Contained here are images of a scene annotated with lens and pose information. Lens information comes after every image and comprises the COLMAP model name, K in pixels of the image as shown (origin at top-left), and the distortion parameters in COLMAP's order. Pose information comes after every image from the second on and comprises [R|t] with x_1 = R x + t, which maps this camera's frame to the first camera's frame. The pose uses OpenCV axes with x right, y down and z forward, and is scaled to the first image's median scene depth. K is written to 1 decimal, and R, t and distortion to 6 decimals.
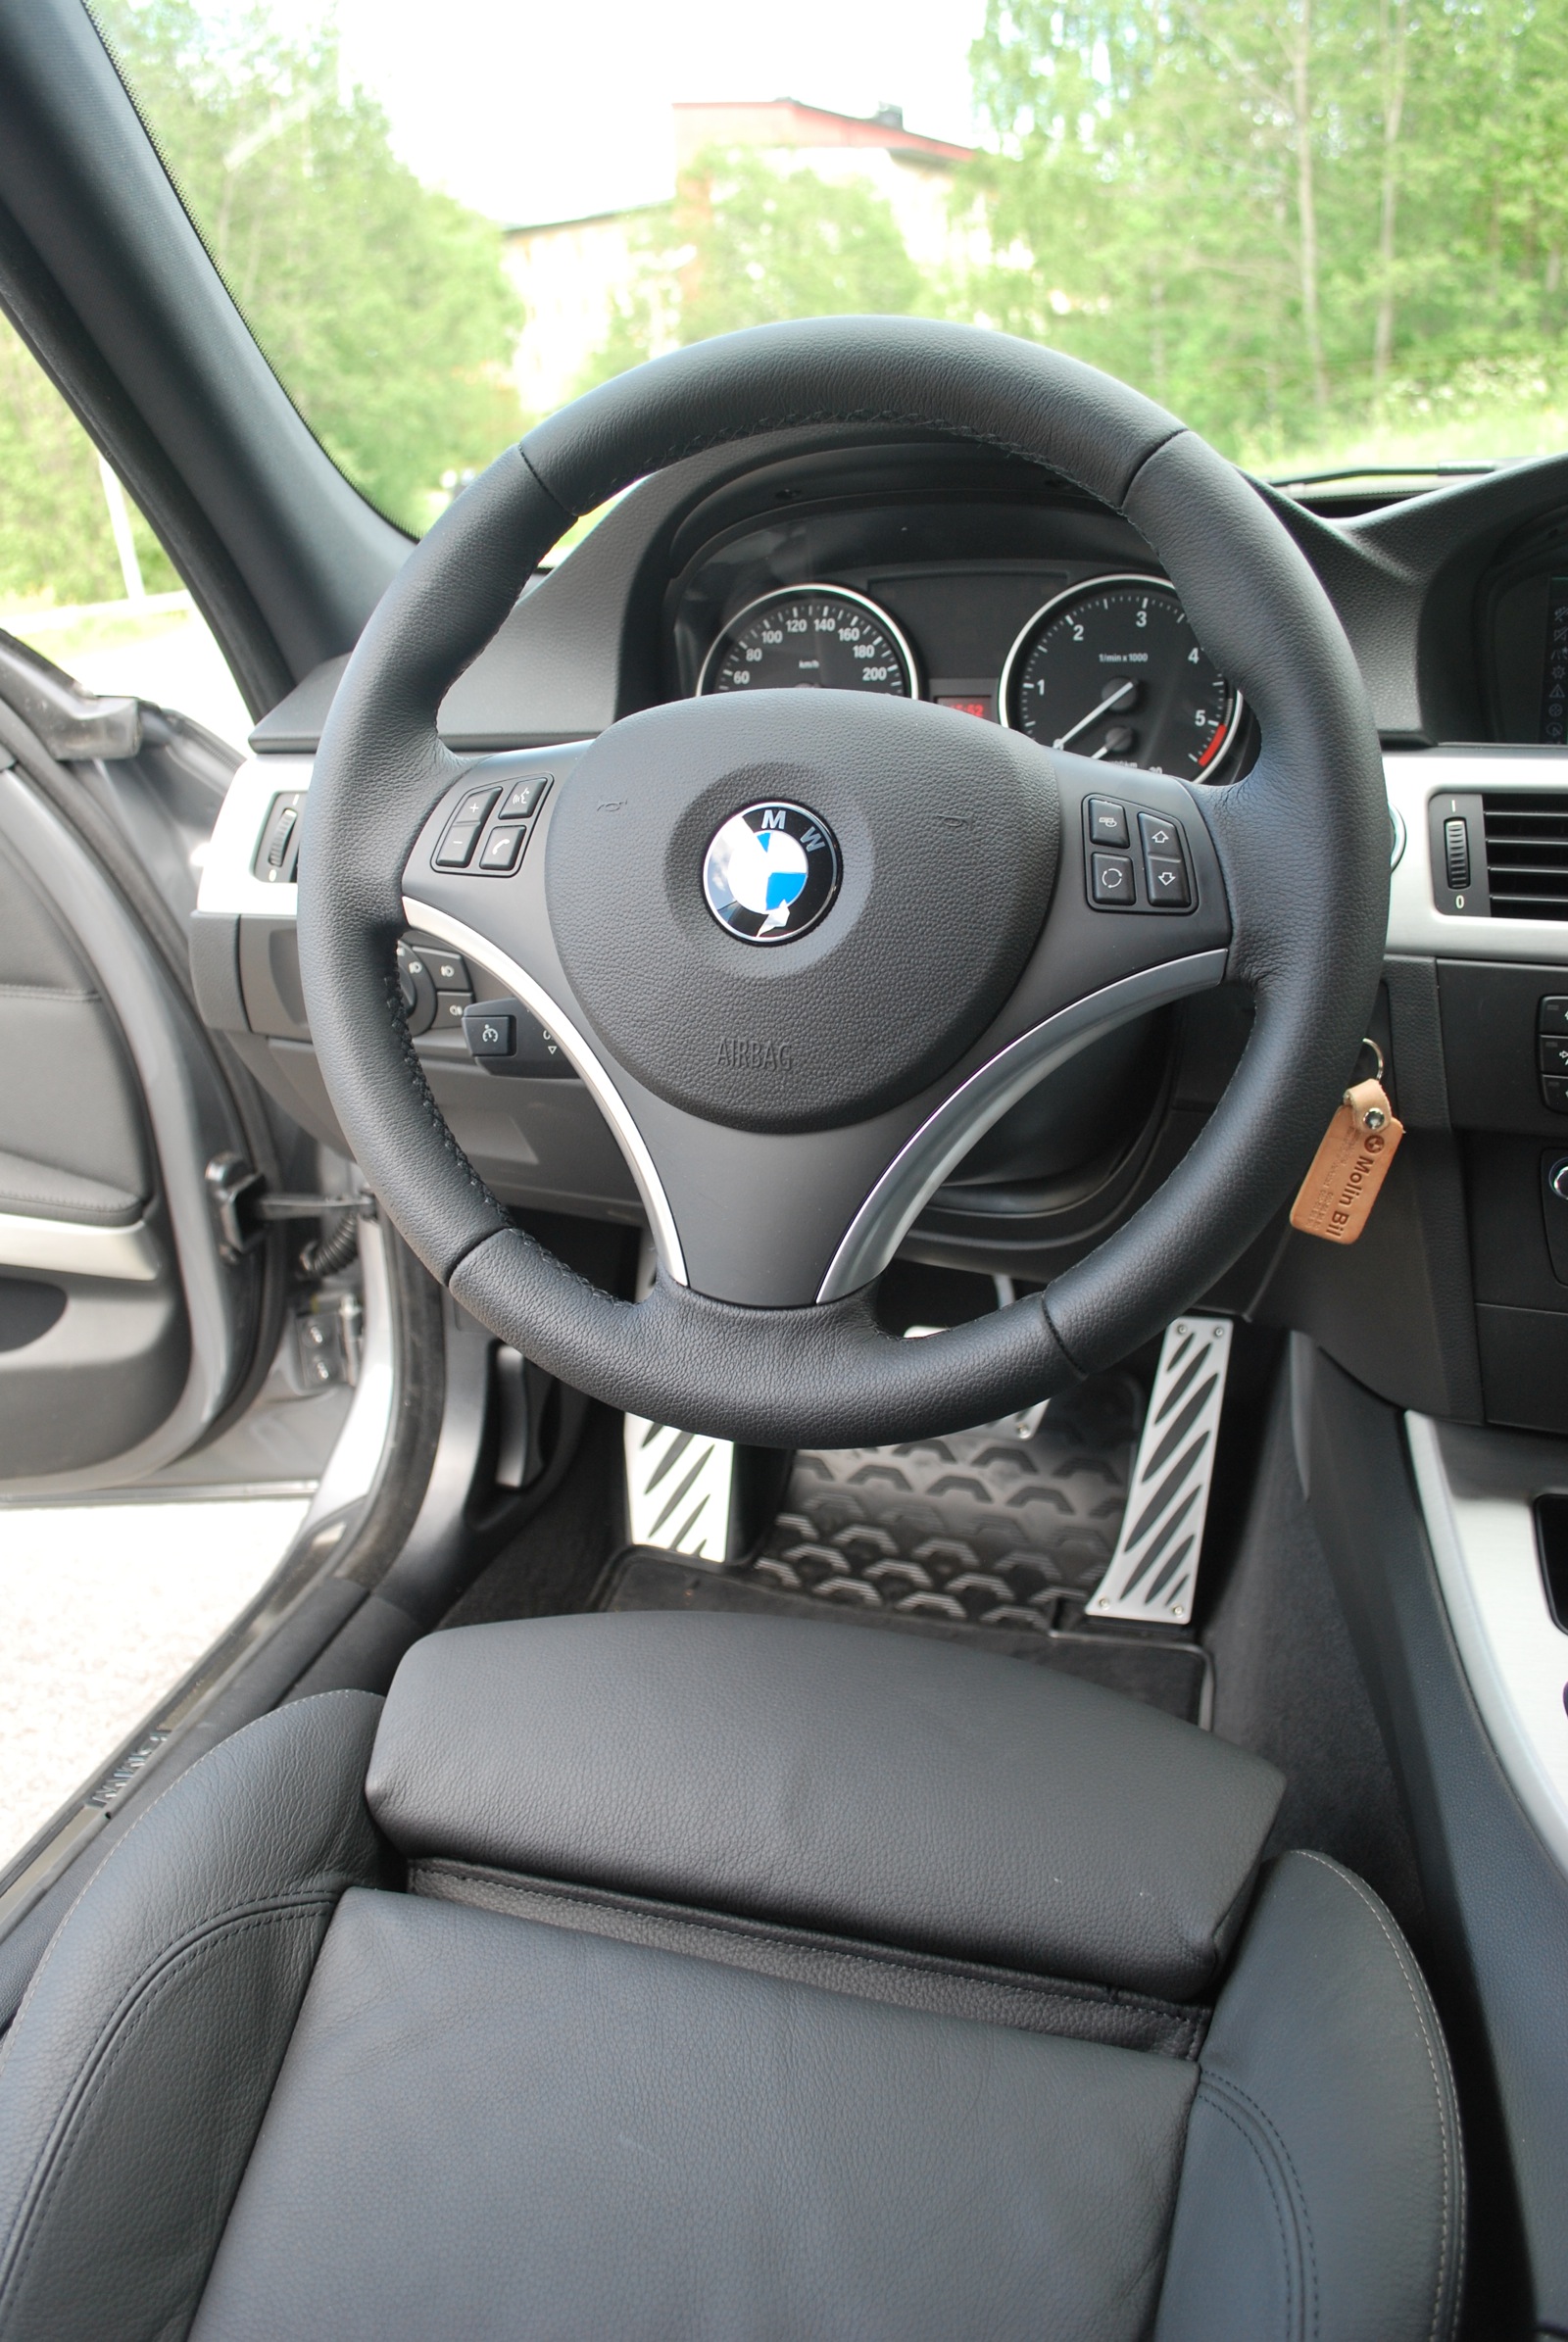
lens RADIAL K [[1854.1, 0, 774.1], [0, 1854.1, 1165.3], [0, 0, 1]] dist [-0.083420, 0.009680]
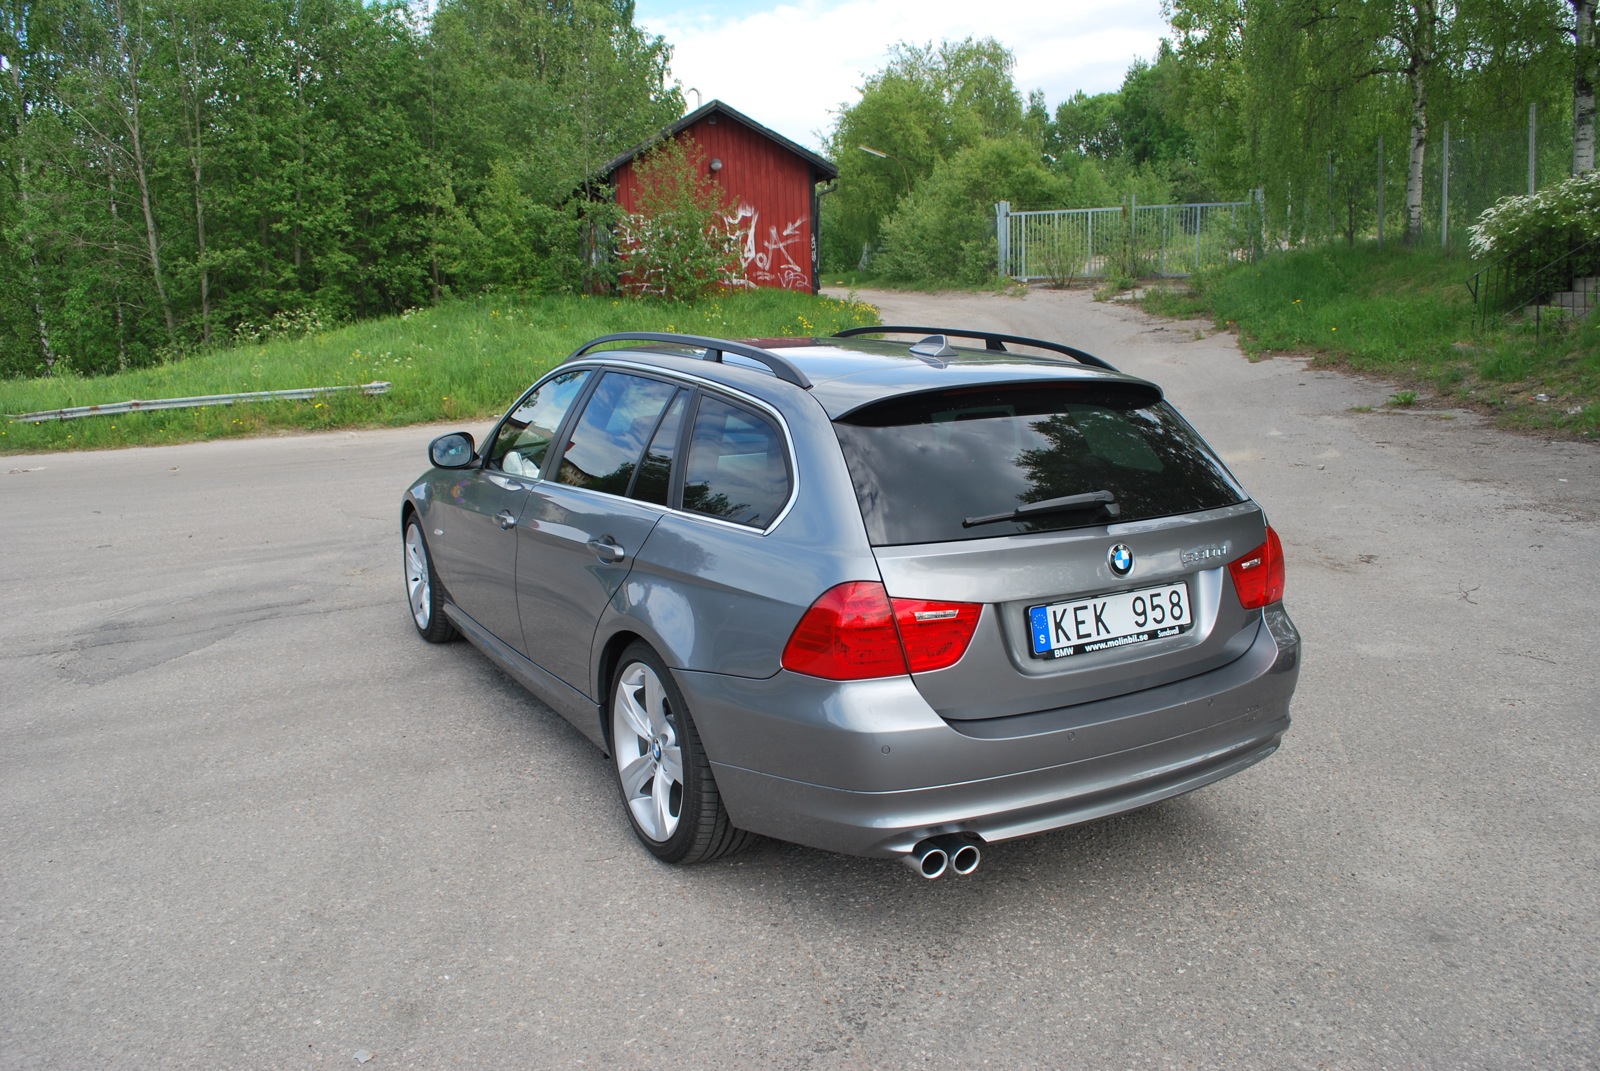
lens RADIAL K [[1266.6, 0, 805.1], [0, 1266.6, 531.3], [0, 0, 1]] dist [-0.083420, 0.009680]
pose [[0.697103, -0.085398, 0.711867, -0.128168], [0.239077, 0.963742, -0.118504, 0.035165], [-0.675937, 0.252800, 0.692244, -0.140552]]
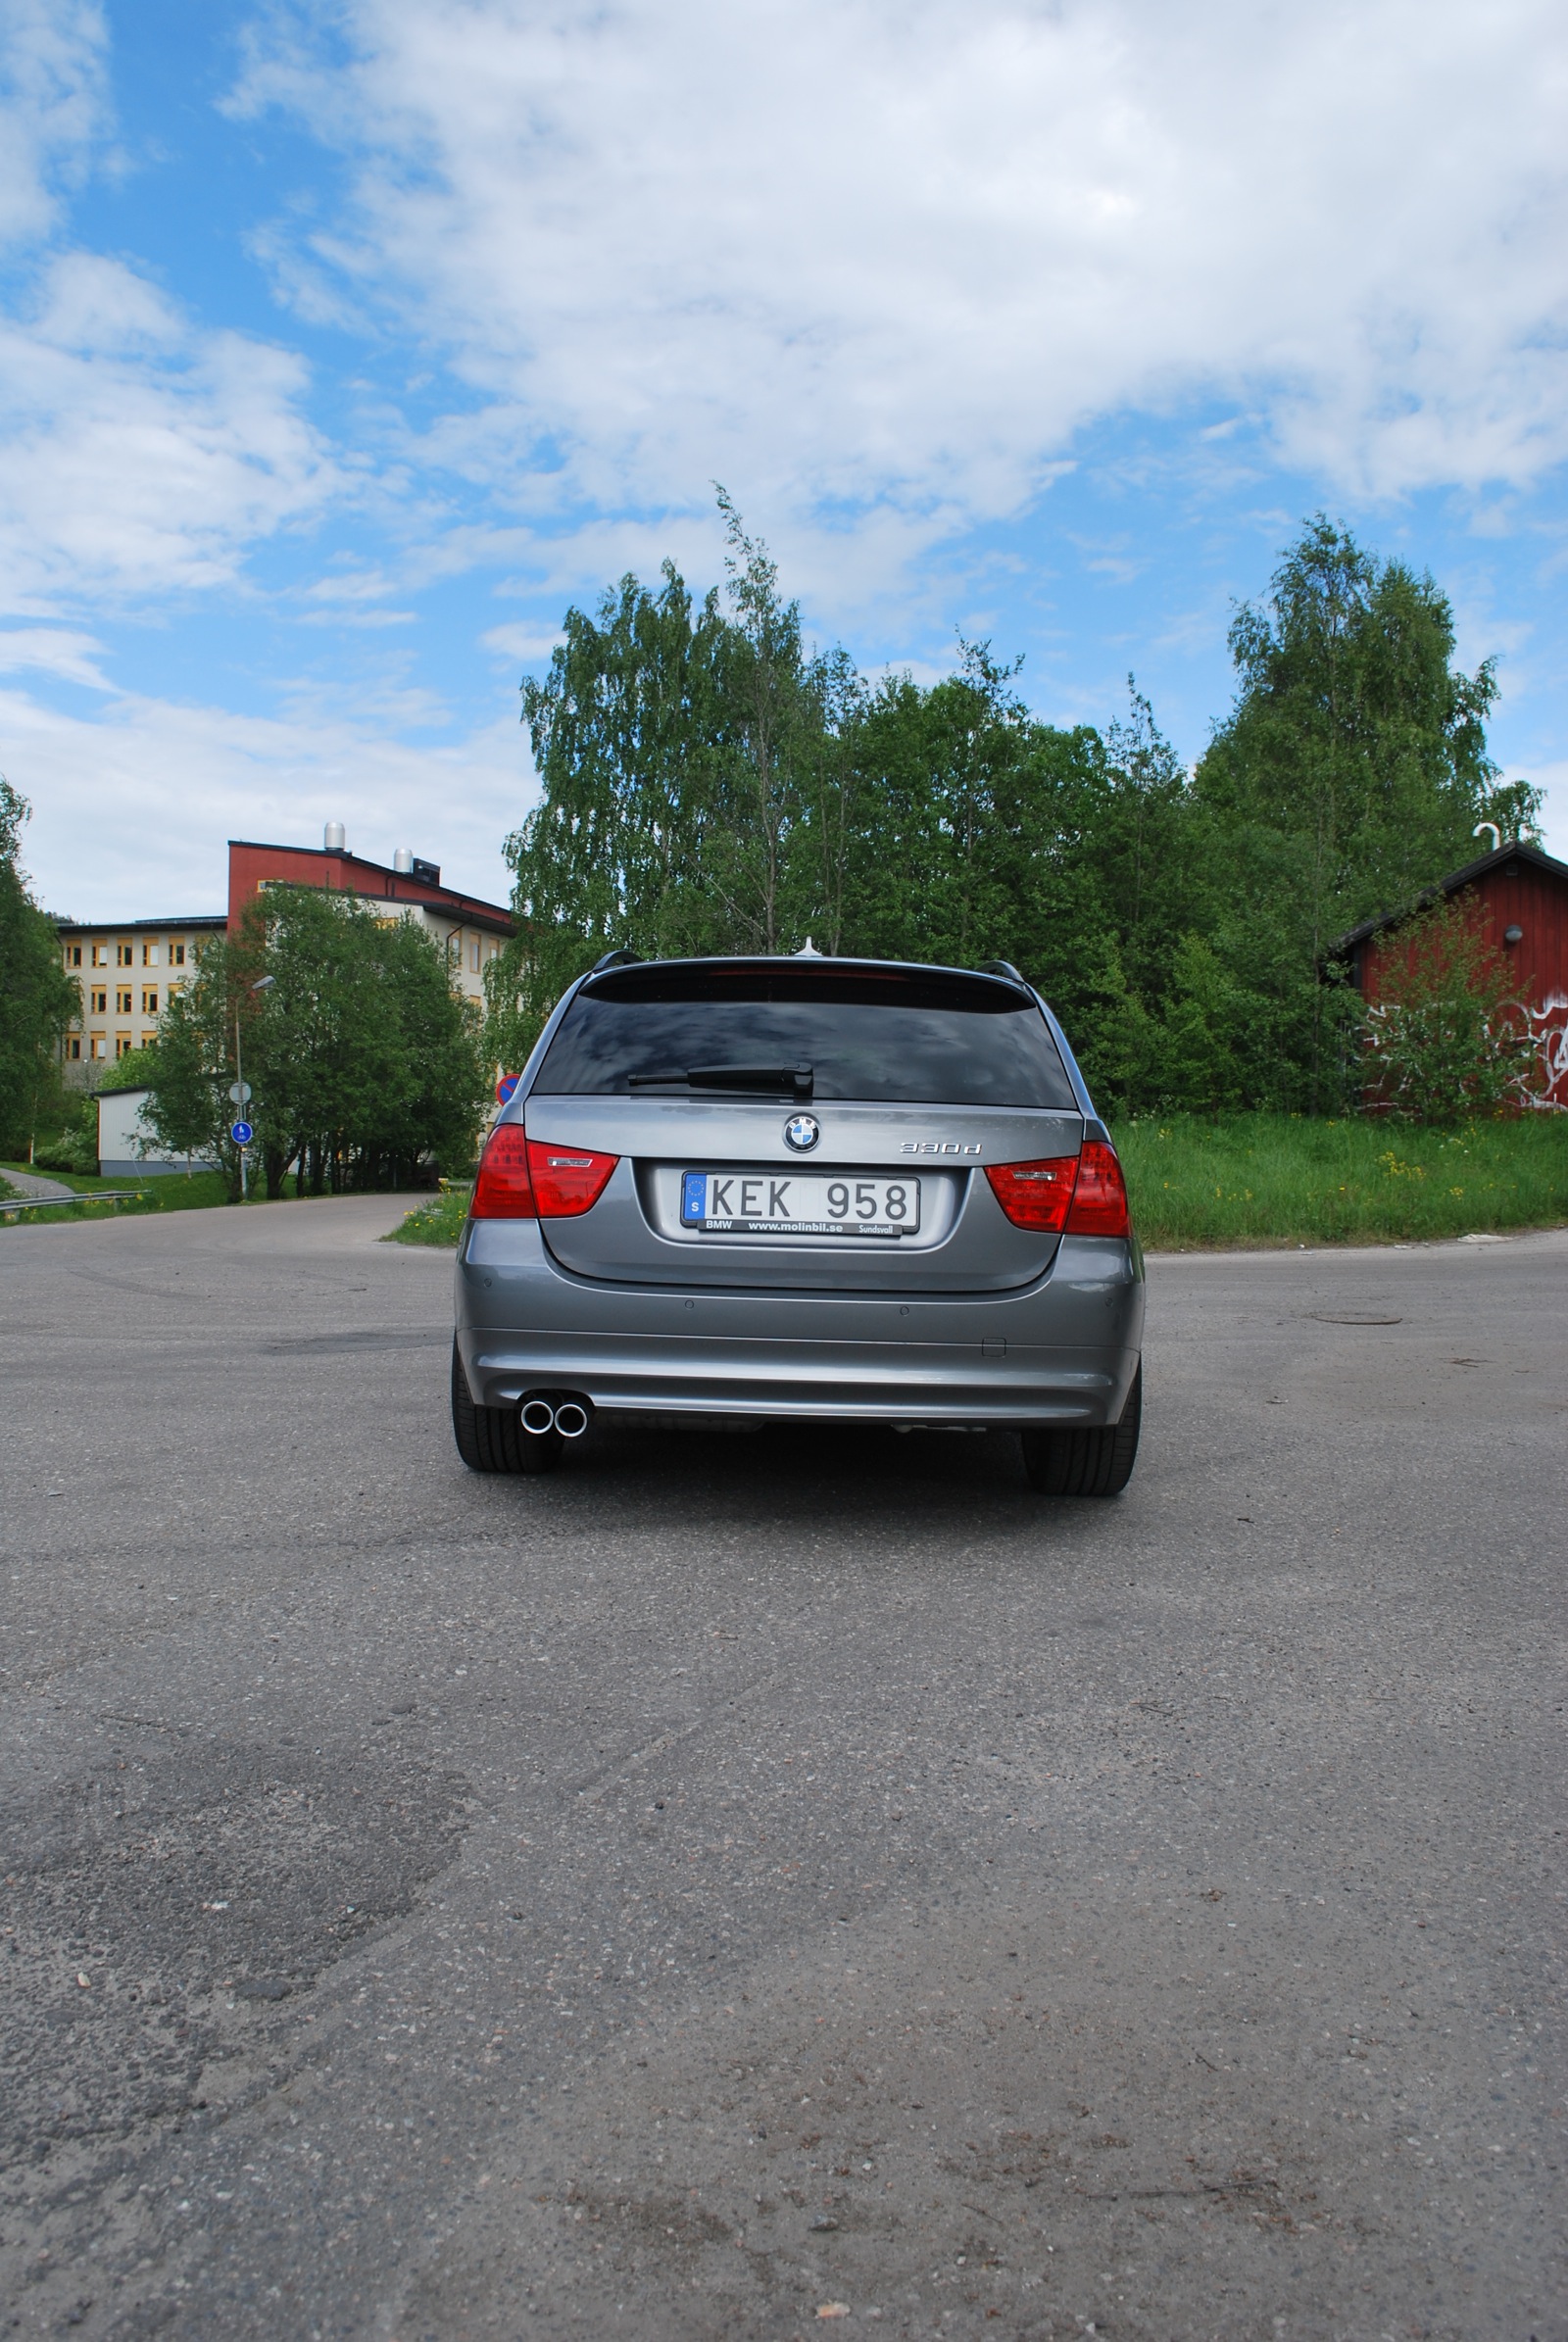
lens RADIAL K [[1854.1, 0, 778.0], [0, 1854.1, 1170.1], [0, 0, 1]] dist [-0.083420, 0.009680]
pose [[0.962514, 0.075356, 0.260555, -0.060551], [0.024079, 0.933098, -0.358816, 0.096202], [-0.270162, 0.351639, 0.896305, -0.226793]]
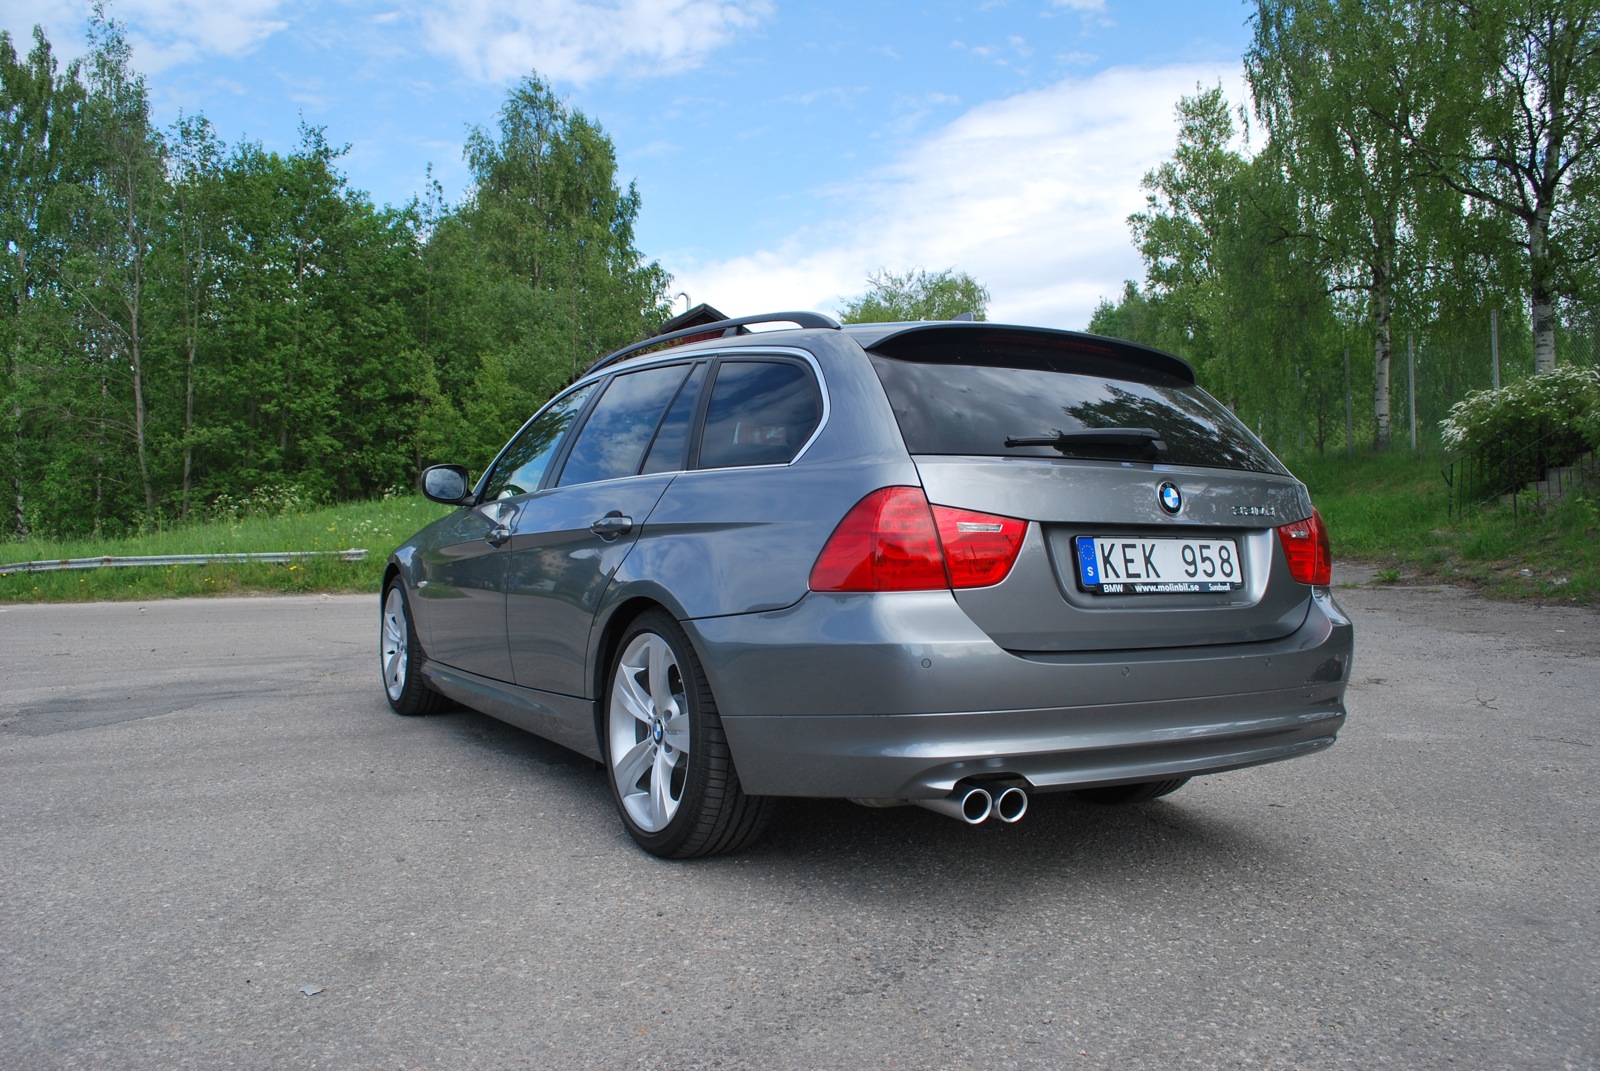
lens RADIAL K [[1266.6, 0, 805.0], [0, 1266.6, 526.3], [0, 0, 1]] dist [-0.083420, 0.009680]
pose [[0.681068, 0.065131, 0.729318, -0.126000], [0.218857, 0.932396, -0.287644, 0.060300], [-0.698748, 0.355521, 0.620770, -0.121828]]
